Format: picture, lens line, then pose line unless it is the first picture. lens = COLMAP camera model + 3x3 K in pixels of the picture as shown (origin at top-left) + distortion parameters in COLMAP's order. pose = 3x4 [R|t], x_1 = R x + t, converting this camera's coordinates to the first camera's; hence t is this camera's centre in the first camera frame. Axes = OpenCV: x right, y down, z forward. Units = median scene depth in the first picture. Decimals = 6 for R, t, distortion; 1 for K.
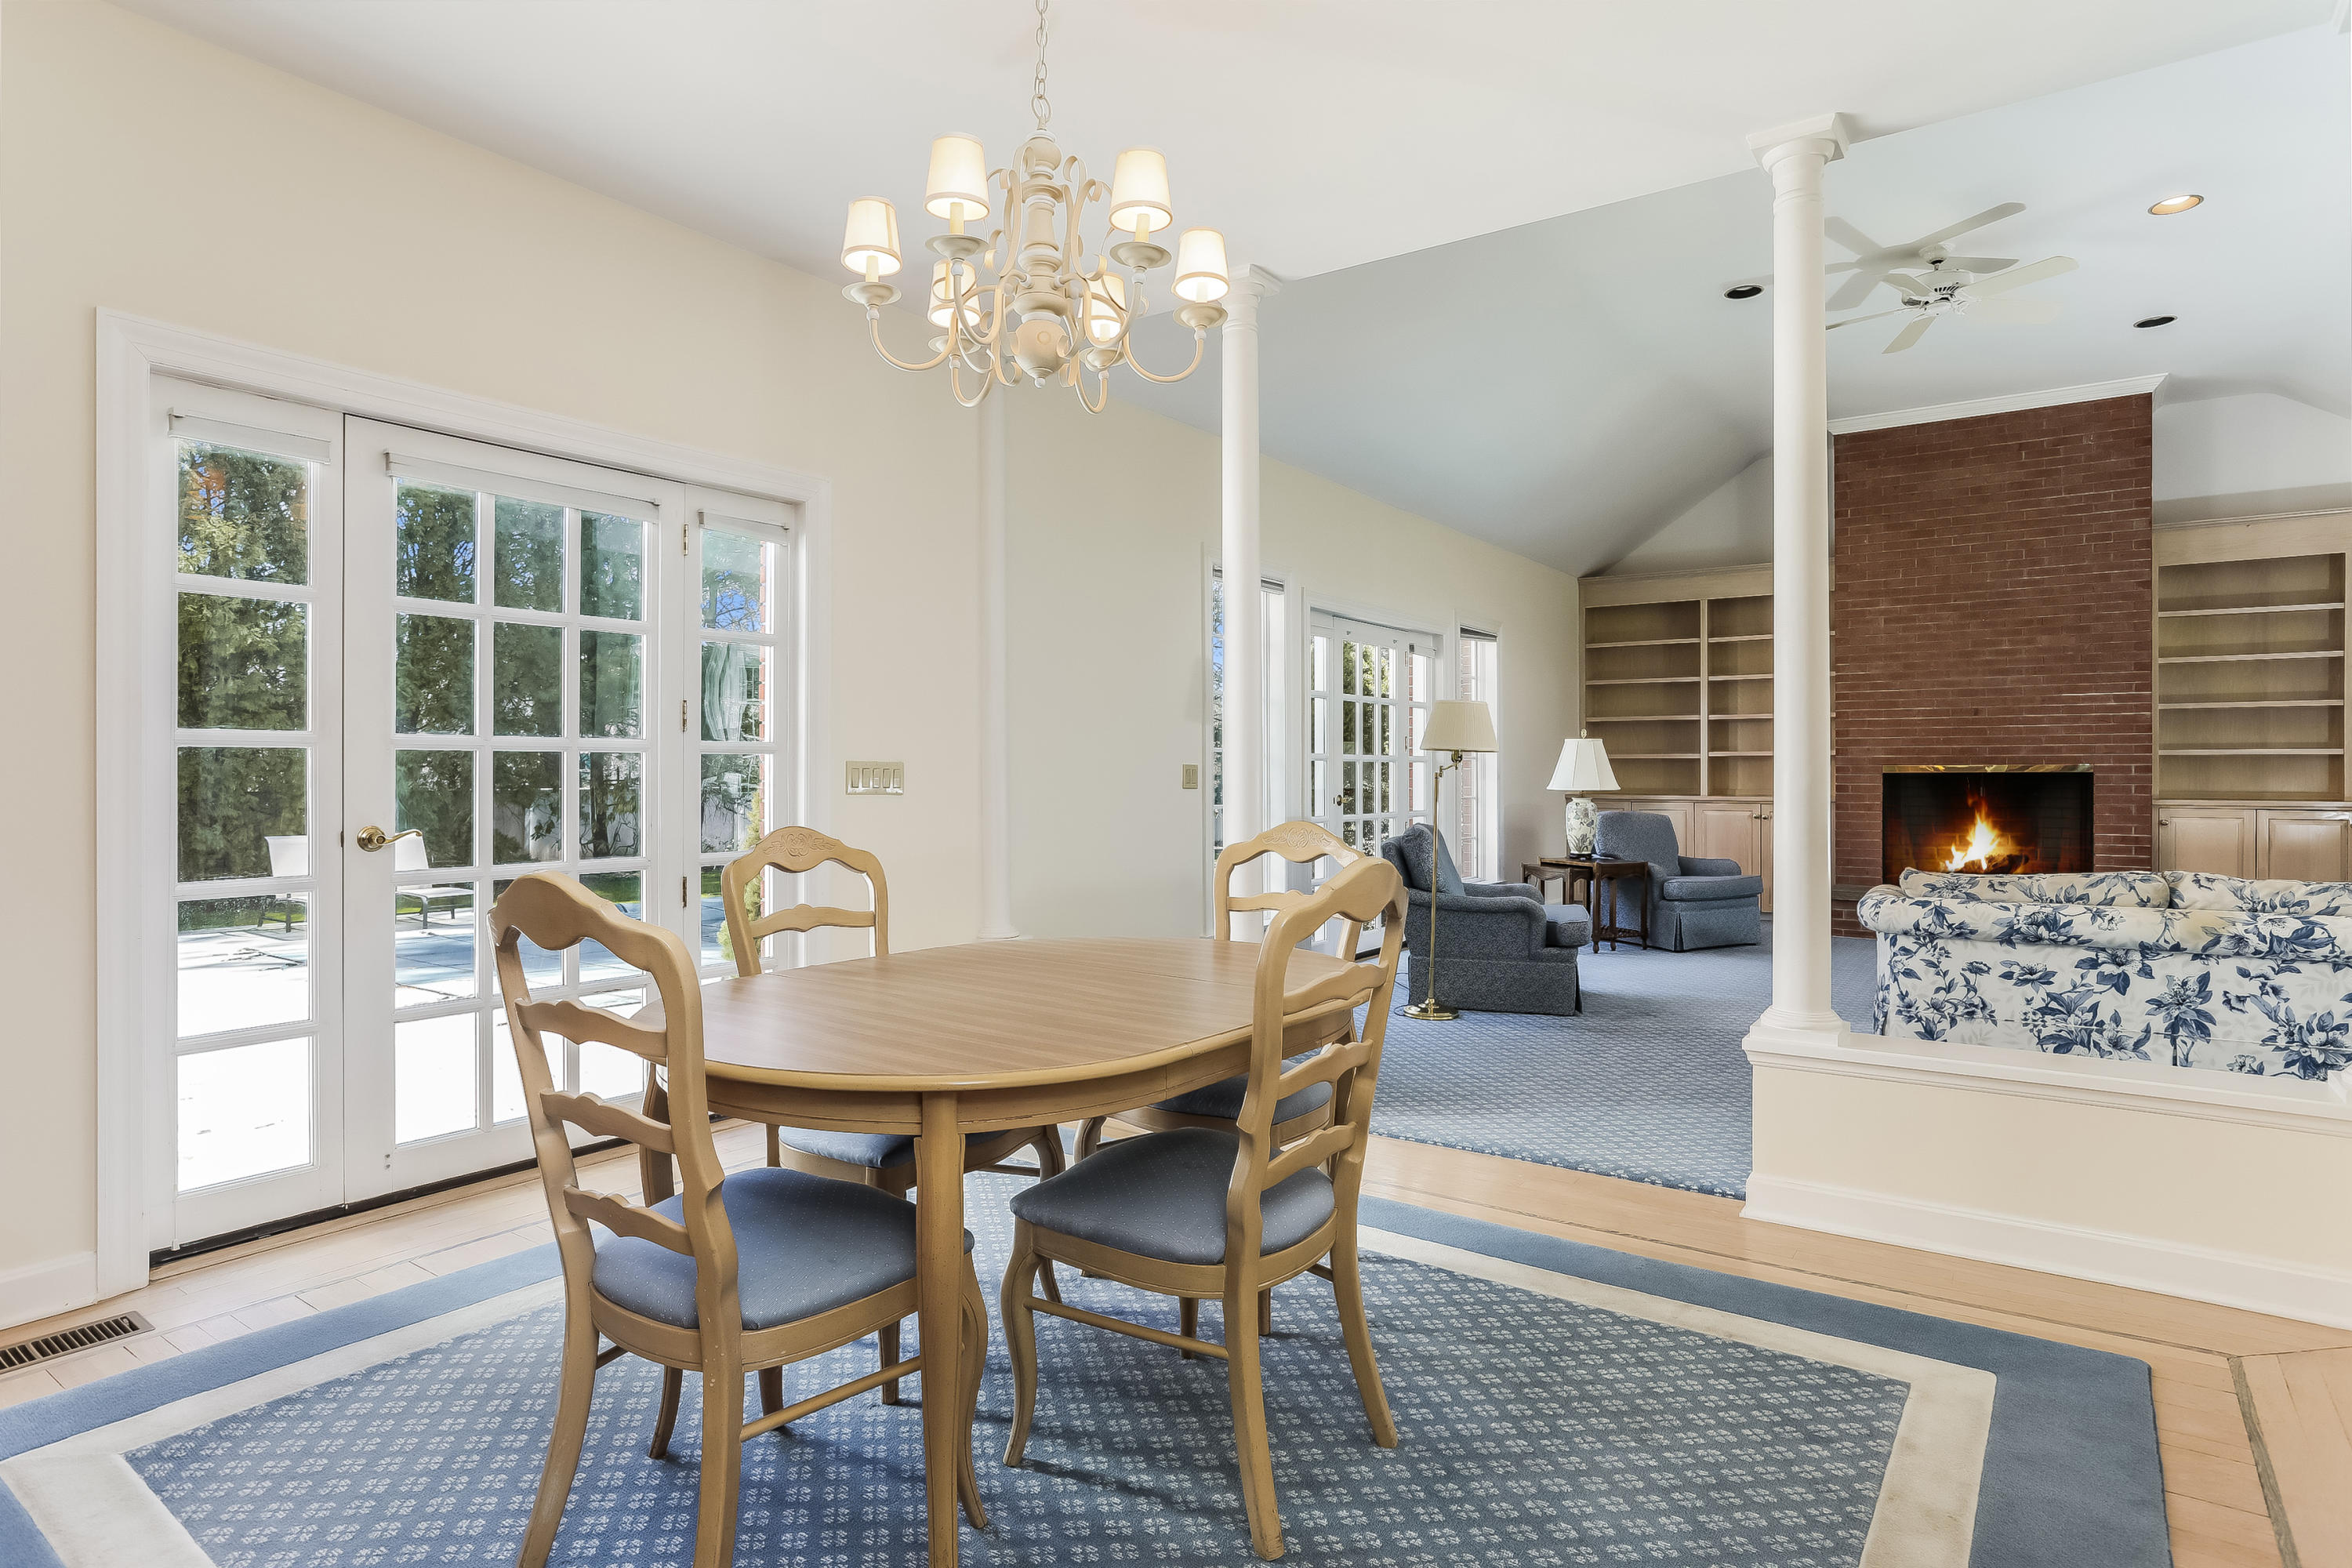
lens RADIAL K [[1281.5, 0, 1176.0], [0, 1281.5, 784.0], [0, 0, 1]] dist [-0.004747, 0.000149]
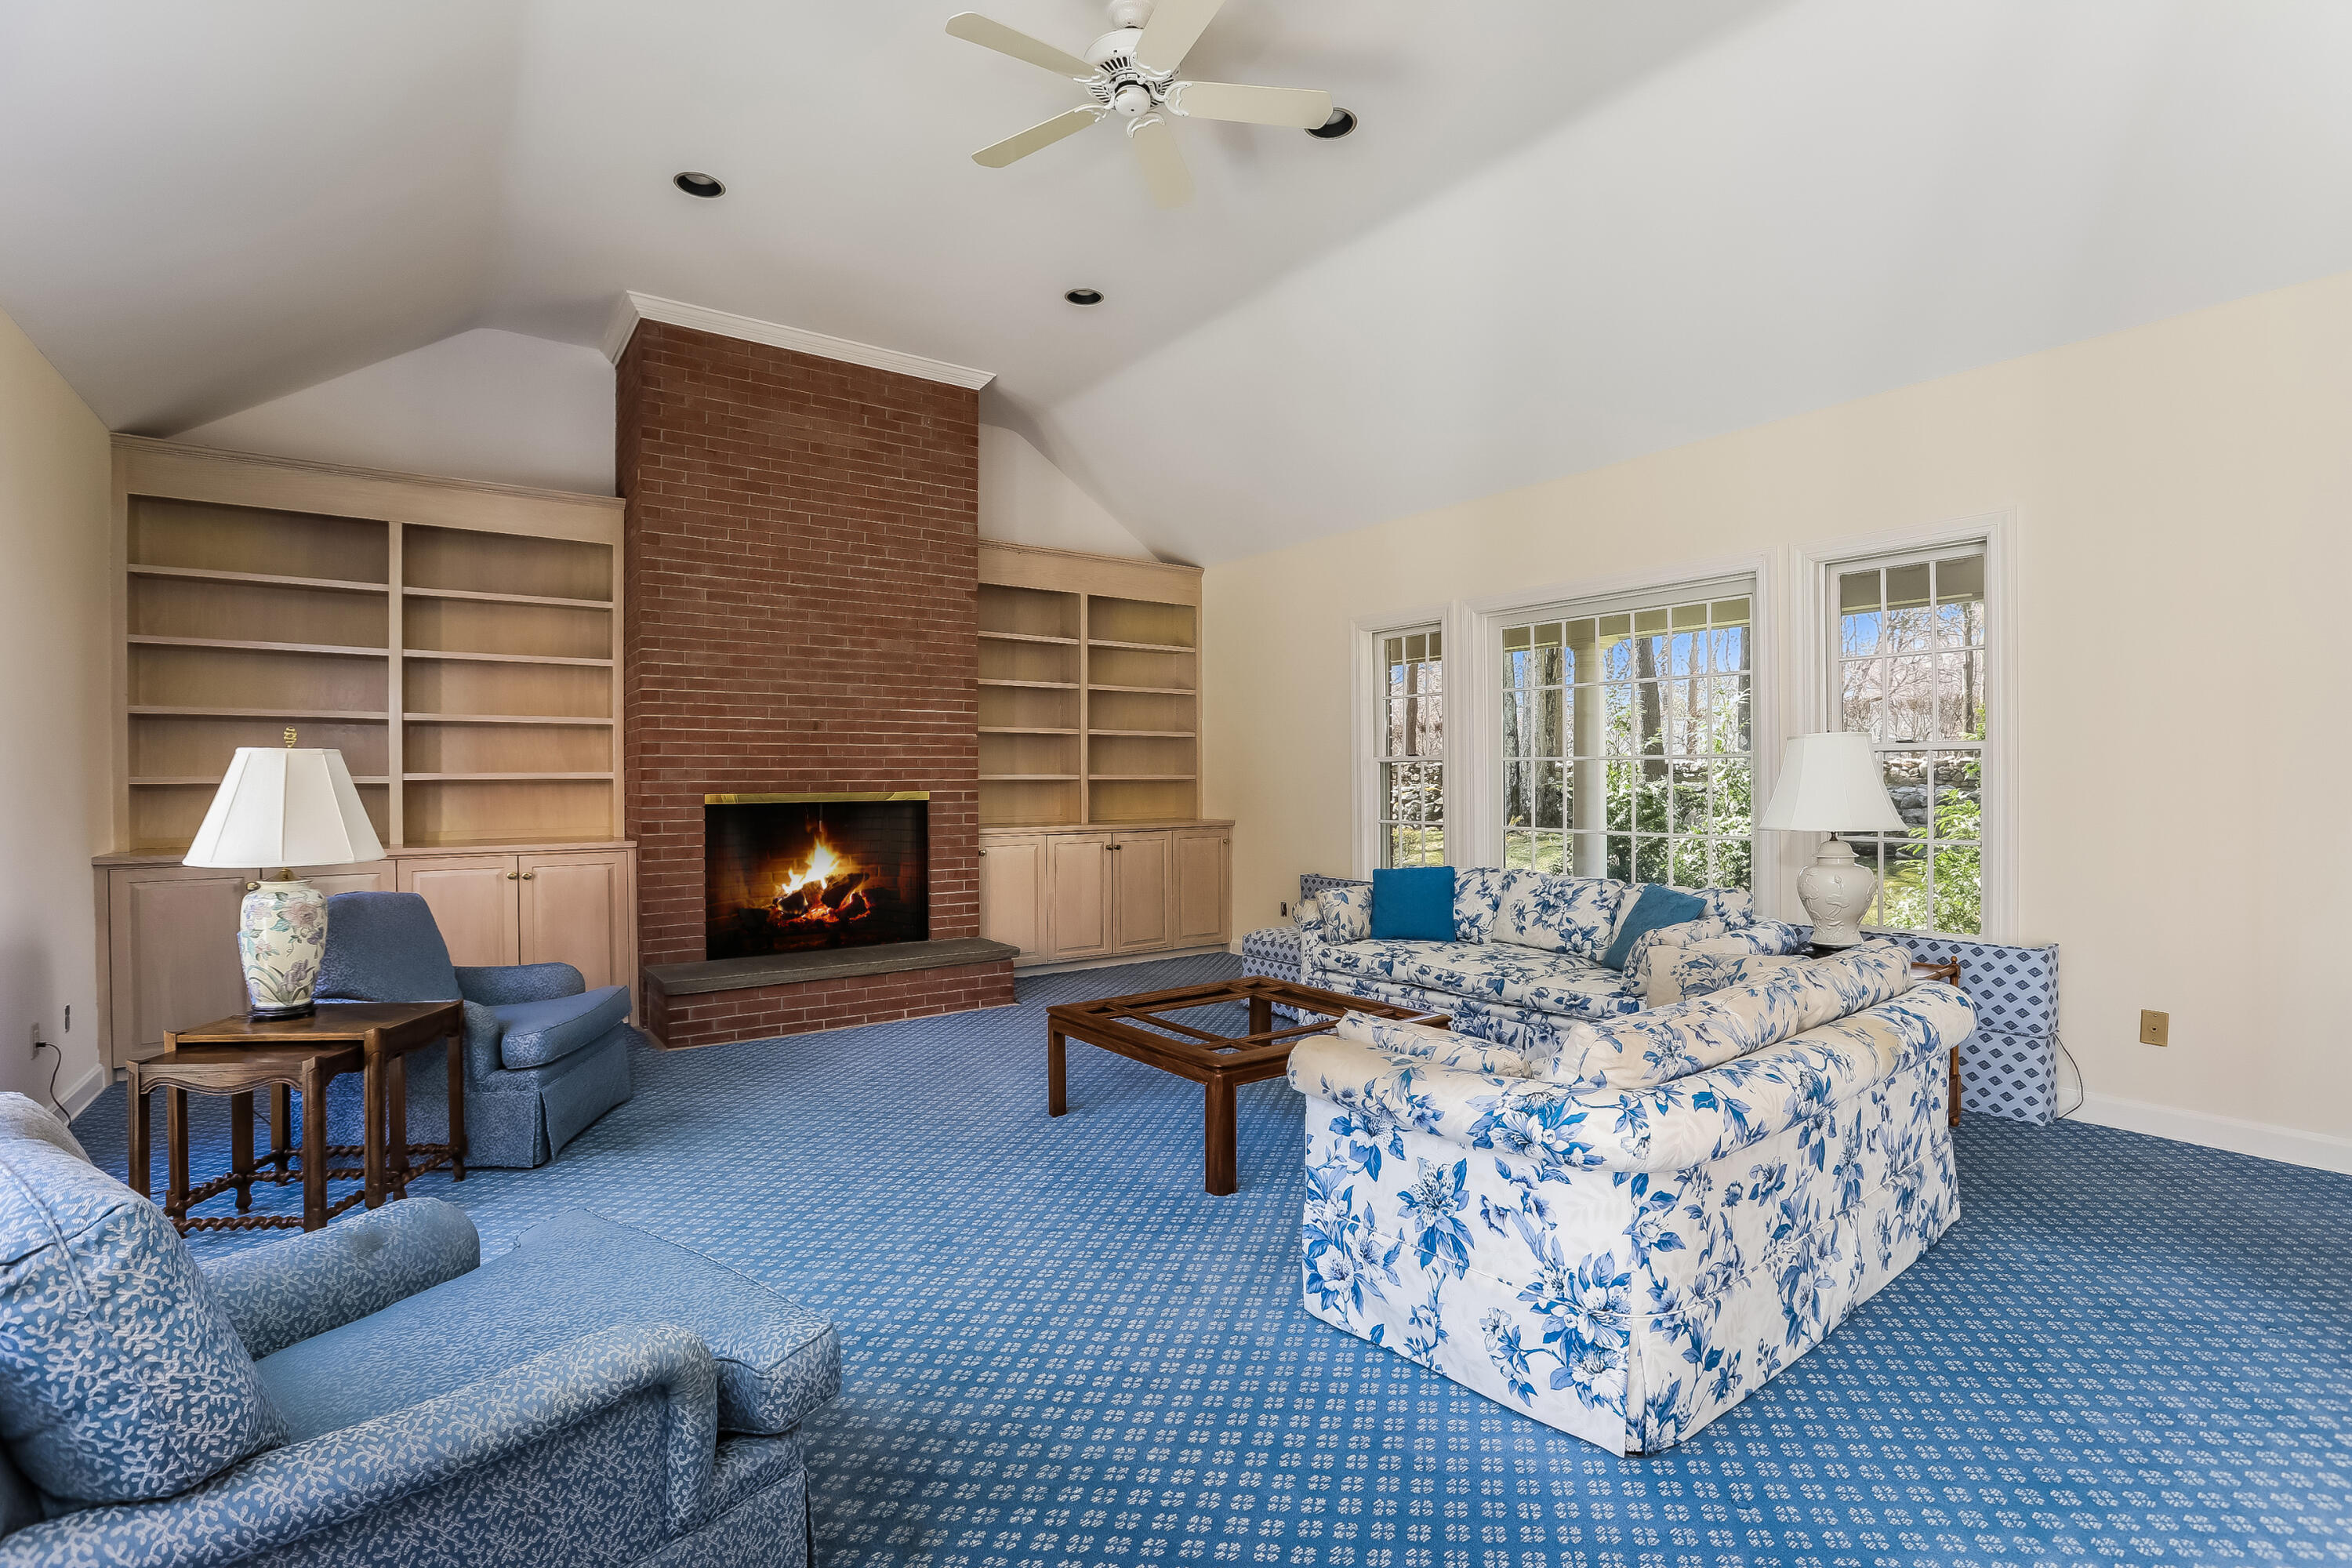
lens RADIAL K [[1101.3, 0, 1232.1], [0, 1101.3, 776.9], [0, 0, 1]] dist [-0.057043, 0.025418]
pose [[0.309865, -0.000258, 0.950780, 0.066226], [0.013442, 0.999901, -0.004110, -0.019745], [-0.950685, 0.014054, 0.309838, 0.584223]]
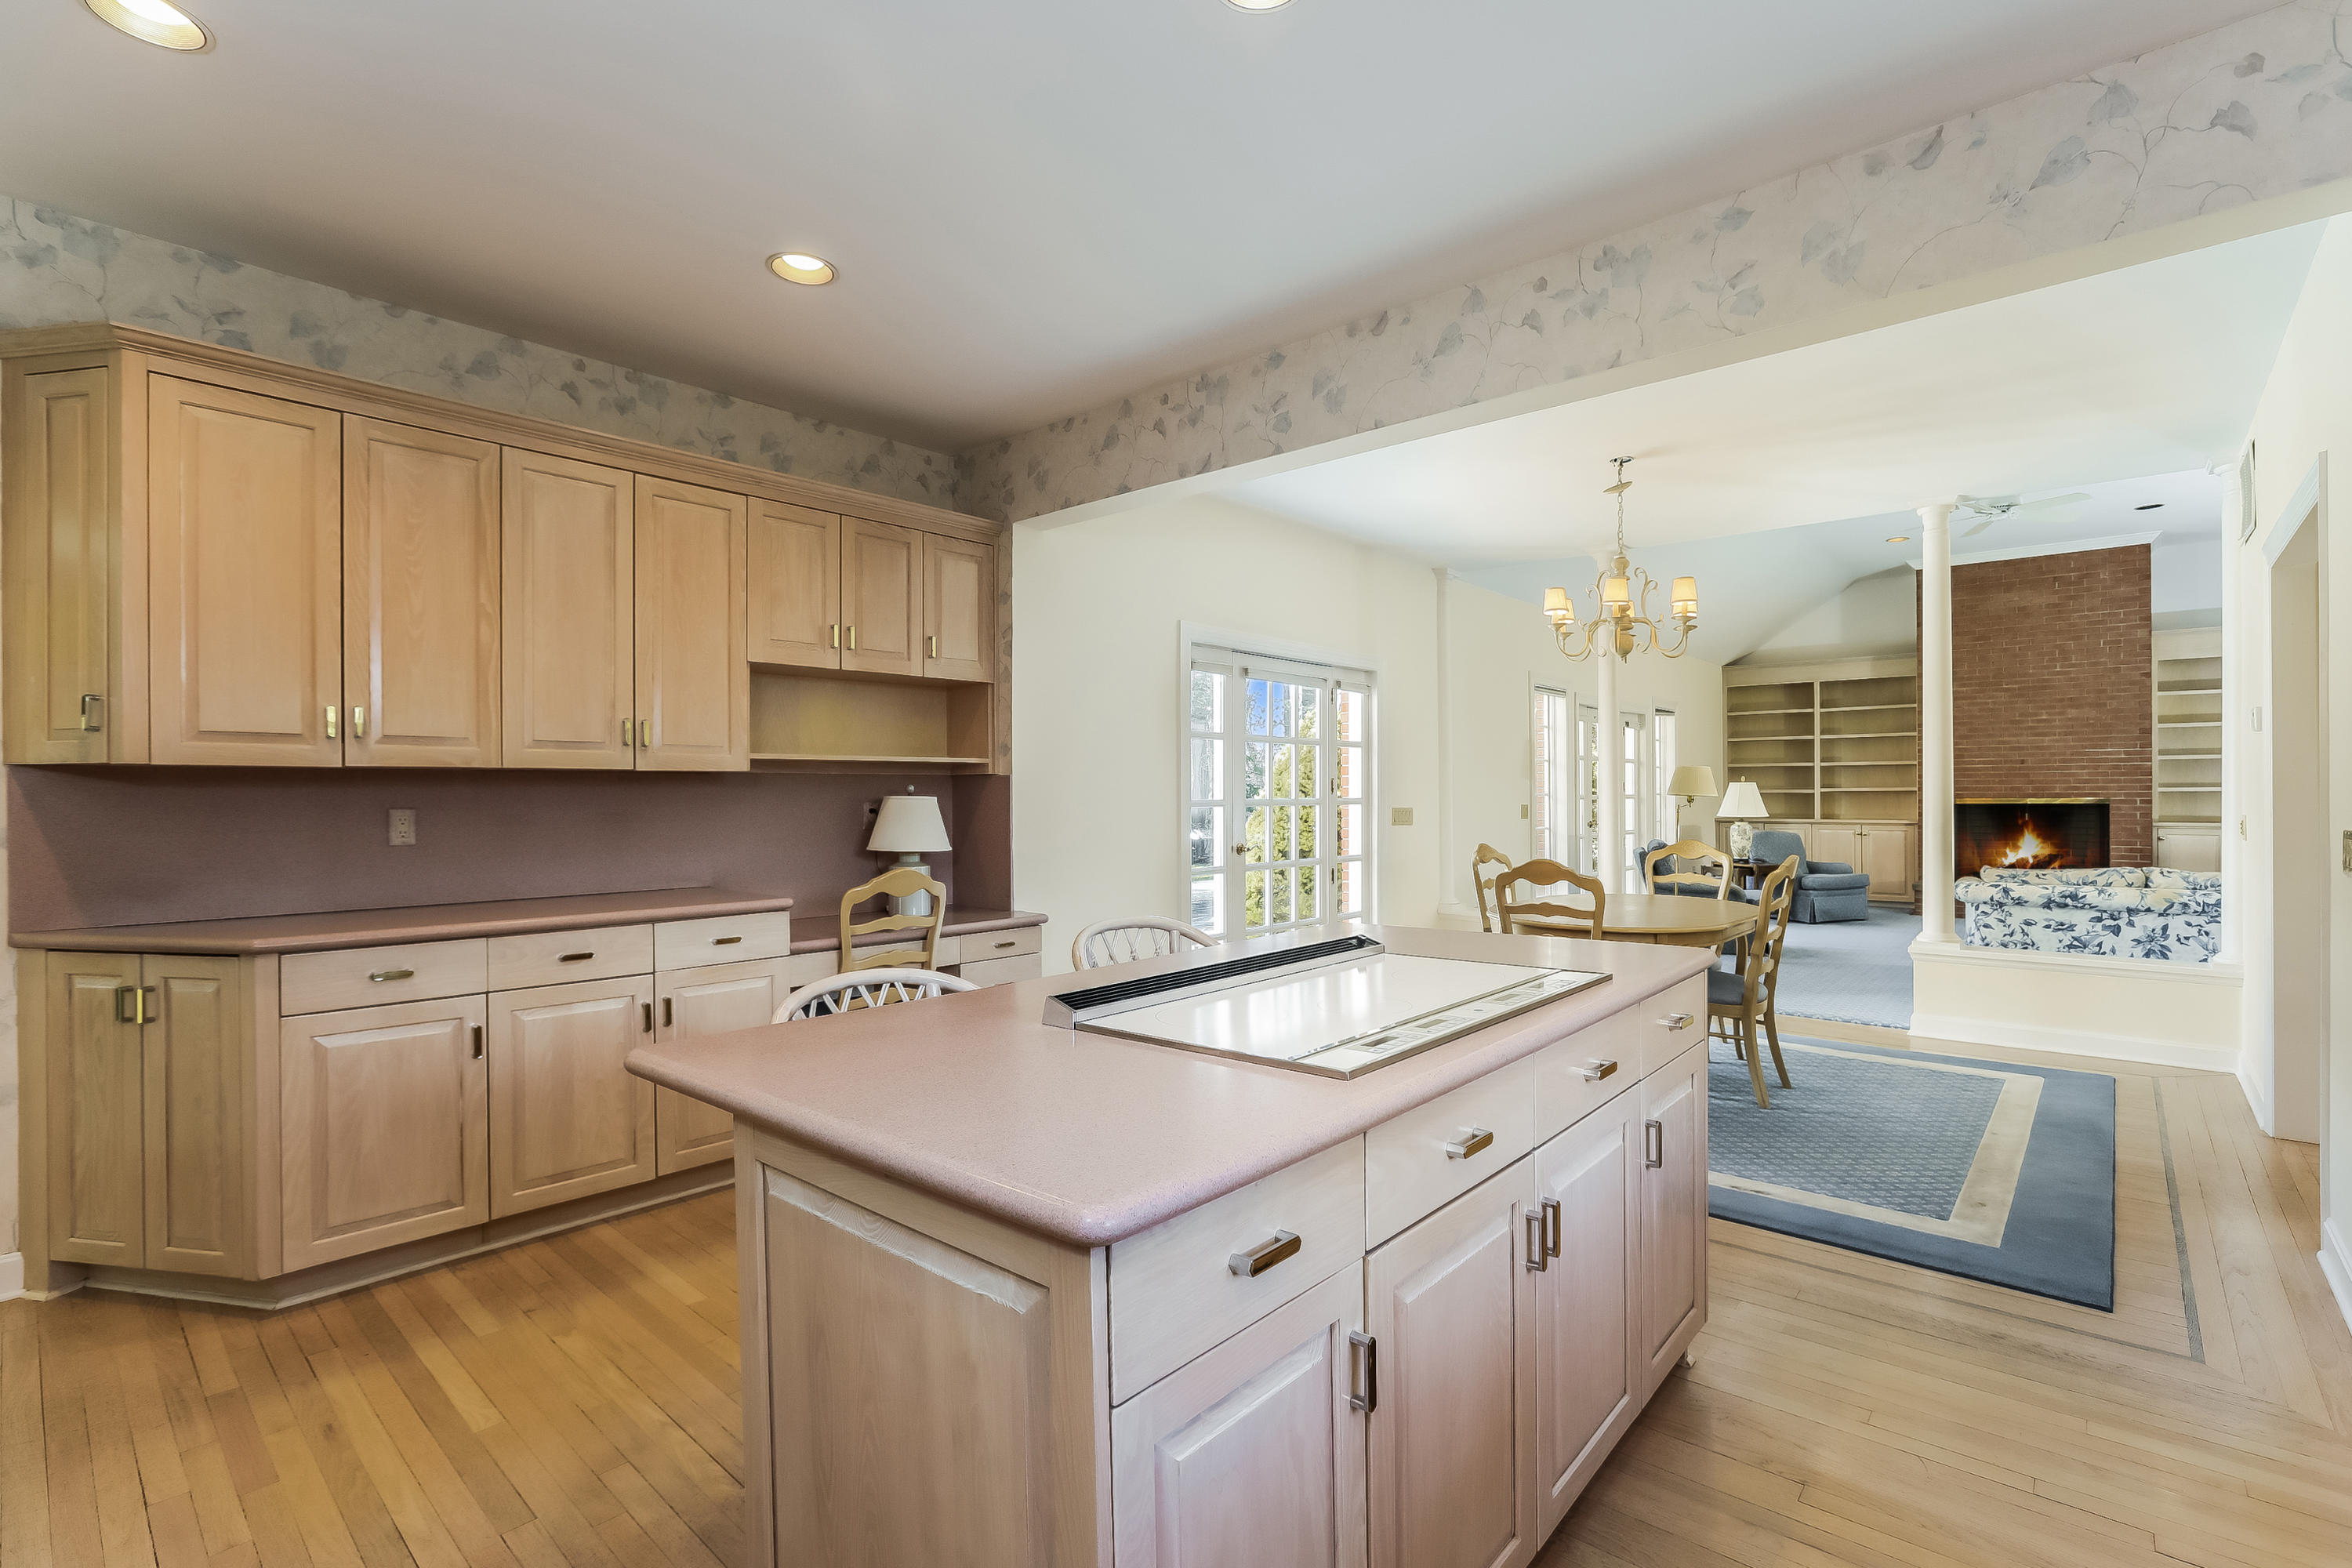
lens RADIAL K [[1060.8, 0, 1188.1], [0, 1060.8, 800.4], [0, 0, 1]] dist [-0.000585, -0.006250]
pose [[0.994624, -0.001873, -0.103538, -0.203207], [0.001570, 0.999994, -0.003007, -0.011458], [0.103543, 0.002828, 0.994621, -0.308896]]
